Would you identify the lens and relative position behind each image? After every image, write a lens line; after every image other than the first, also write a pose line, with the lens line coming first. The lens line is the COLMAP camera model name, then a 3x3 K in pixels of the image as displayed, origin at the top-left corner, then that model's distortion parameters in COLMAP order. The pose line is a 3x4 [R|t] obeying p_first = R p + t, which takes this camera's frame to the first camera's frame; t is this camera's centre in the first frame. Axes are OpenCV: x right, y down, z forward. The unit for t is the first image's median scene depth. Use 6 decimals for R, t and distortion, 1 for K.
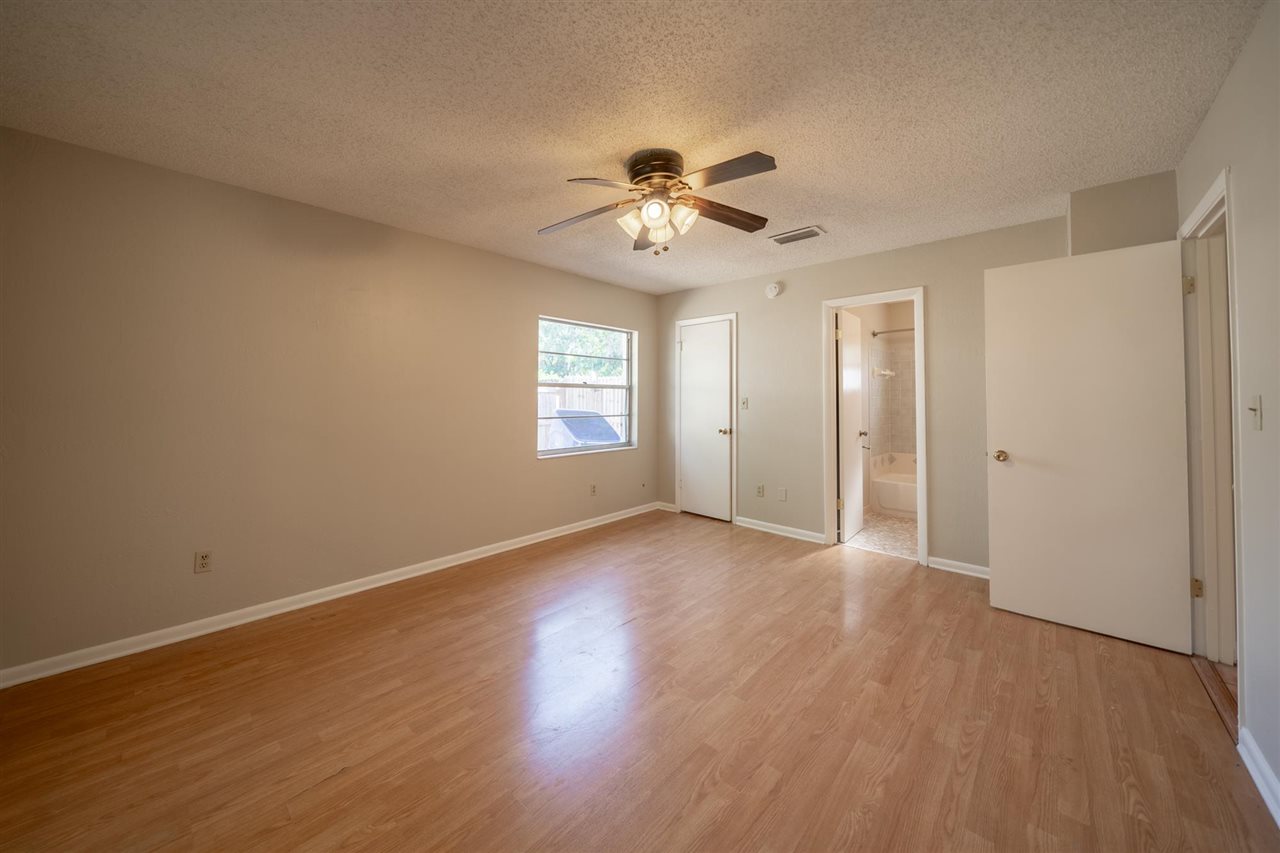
lens RADIAL K [[450.0, 0, 605.3], [0, 450.0, 390.5], [0, 0, 1]] dist [-0.008625, 0.000888]
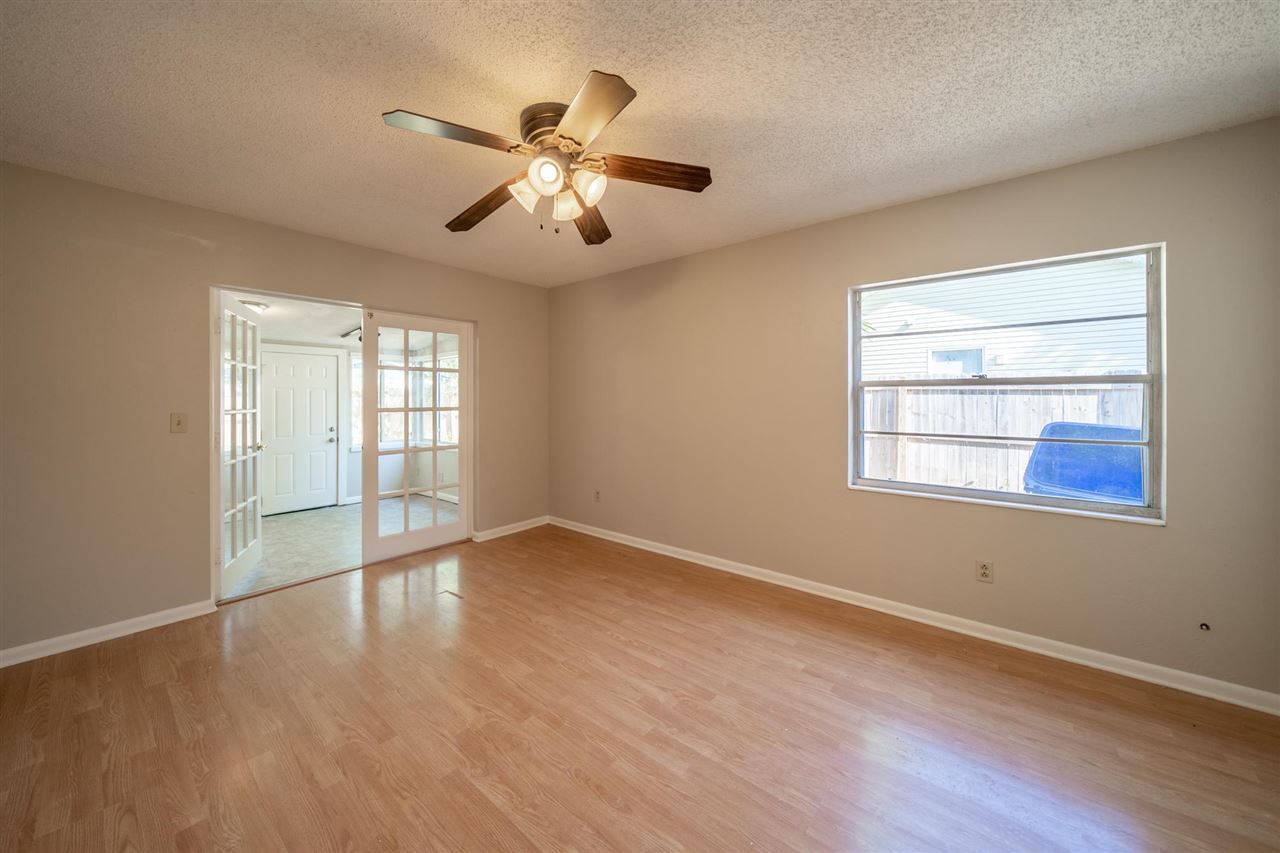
lens RADIAL K [[450.0, 0, 631.6], [0, 450.0, 397.3], [0, 0, 1]] dist [-0.008625, 0.000888]
pose [[0.098535, -0.005051, -0.995121, 0.837515], [0.017386, 0.999843, -0.003354, 0.006397], [0.994982, -0.016971, 0.098607, 0.925026]]
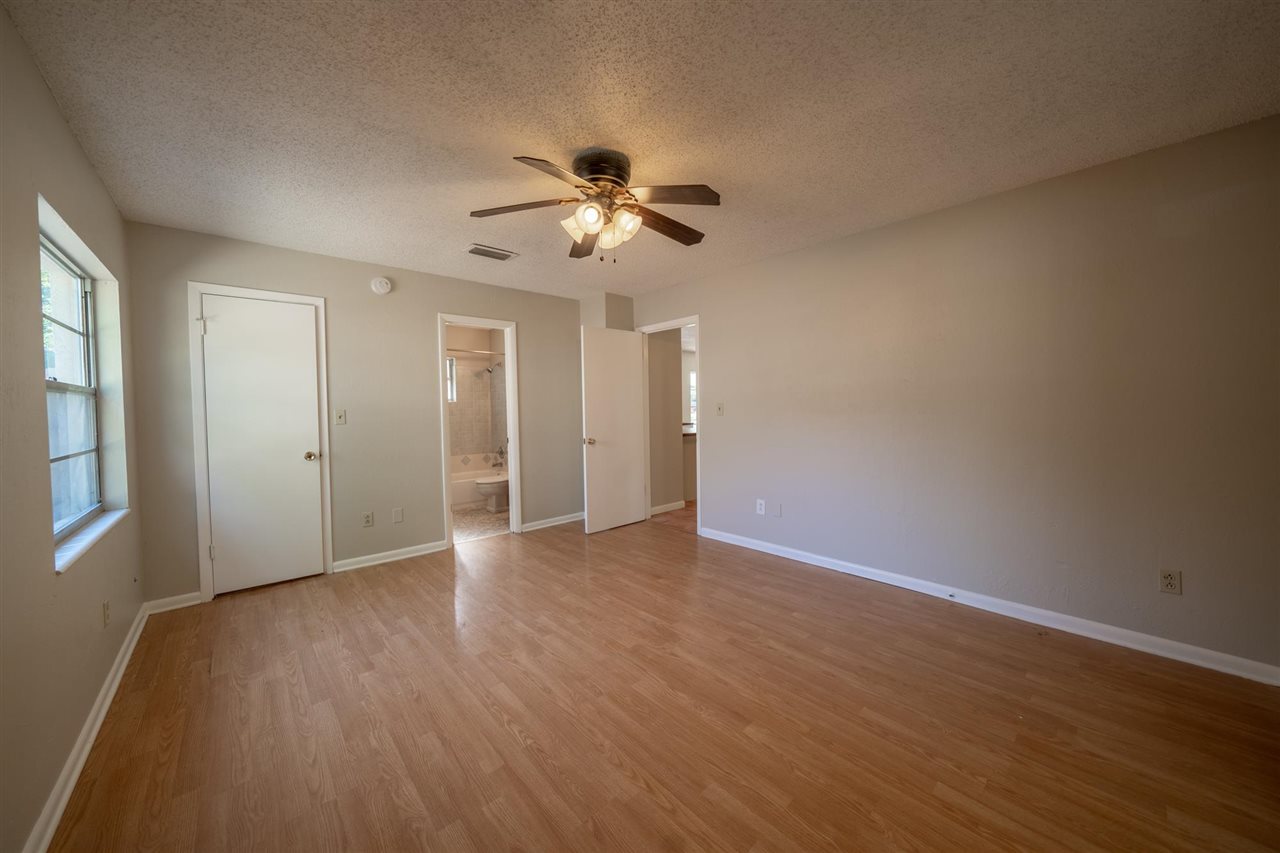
lens RADIAL K [[450.0, 0, 629.0], [0, 450.0, 422.2], [0, 0, 1]] dist [-0.008625, 0.000888]
pose [[0.062729, -0.037003, 0.997344, -0.776936], [0.000446, 0.999313, 0.037048, 0.014593], [-0.998031, -0.001879, 0.062702, 0.774457]]
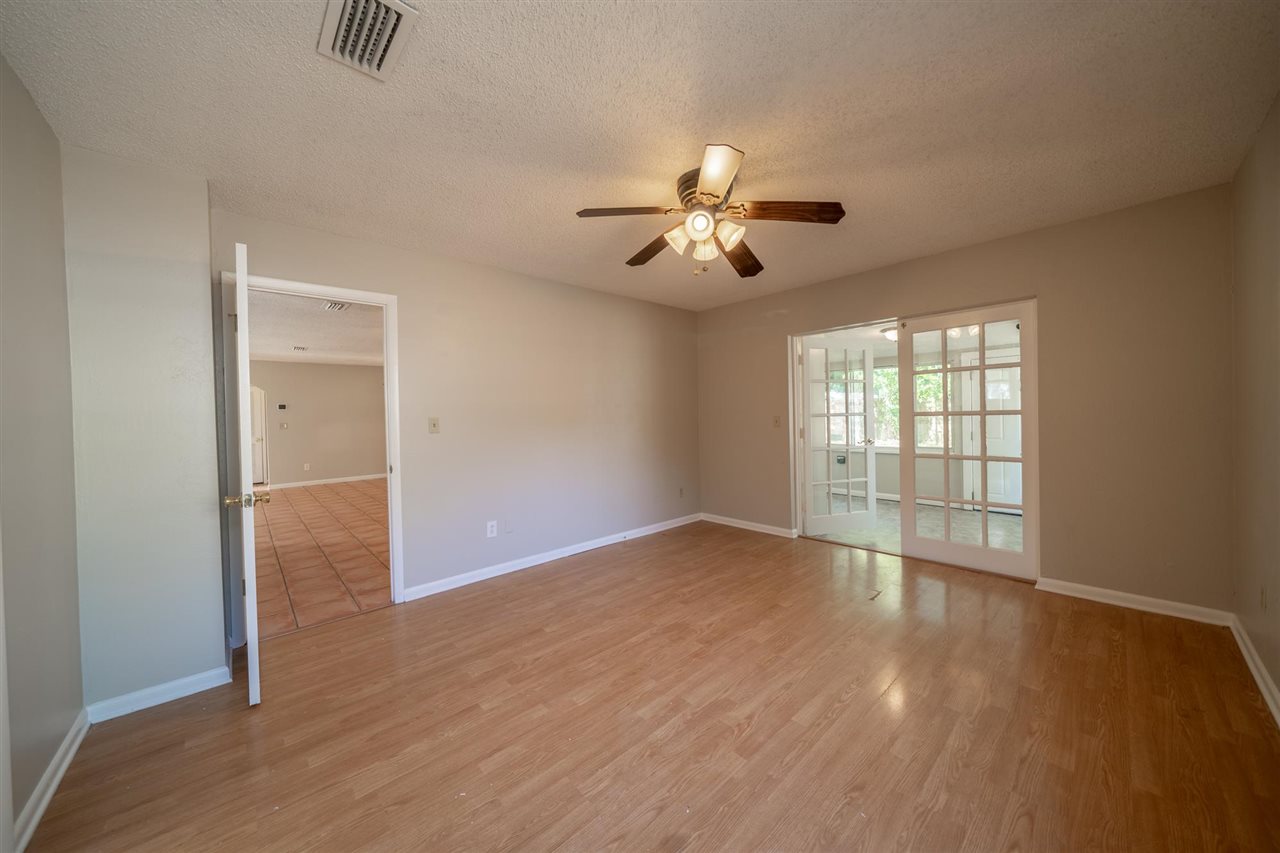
lens RADIAL K [[450.0, 0, 639.1], [0, 450.0, 423.3], [0, 0, 1]] dist [-0.008625, 0.000888]
pose [[-0.999144, 0.022720, 0.034564, 0.206220], [0.022929, 0.999721, 0.005671, 0.029419], [-0.034425, 0.006458, -0.999386, 1.776293]]
